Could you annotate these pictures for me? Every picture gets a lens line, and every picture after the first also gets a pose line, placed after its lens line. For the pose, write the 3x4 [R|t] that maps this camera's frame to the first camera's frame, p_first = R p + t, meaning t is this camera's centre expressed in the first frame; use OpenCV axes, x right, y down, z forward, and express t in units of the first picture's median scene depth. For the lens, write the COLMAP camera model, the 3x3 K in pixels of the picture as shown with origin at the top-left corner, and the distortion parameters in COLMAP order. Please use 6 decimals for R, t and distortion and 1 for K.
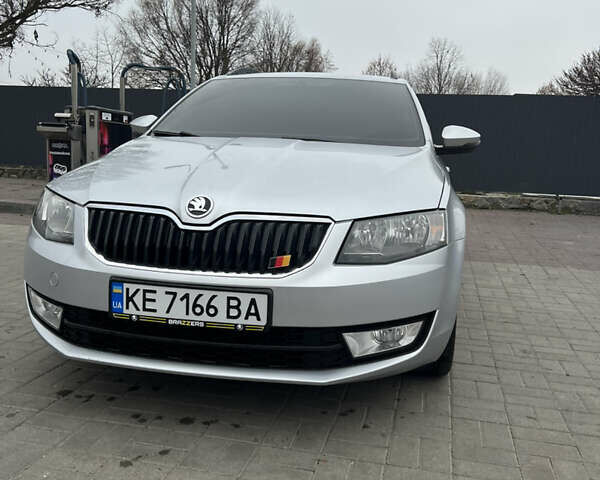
lens RADIAL K [[598.6, 0, 301.2], [0, 598.6, 247.2], [0, 0, 1]] dist [0.062467, -0.109549]
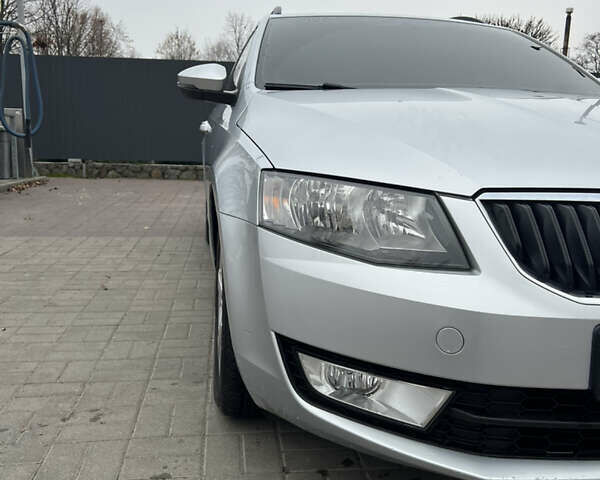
lens RADIAL K [[598.6, 0, 301.2], [0, 598.6, 247.2], [0, 0, 1]] dist [0.062467, -0.109549]
pose [[0.937633, -0.088717, 0.336116, -0.469704], [0.077267, 0.995887, 0.047315, -0.042359], [-0.338931, -0.018393, 0.940631, 0.371408]]
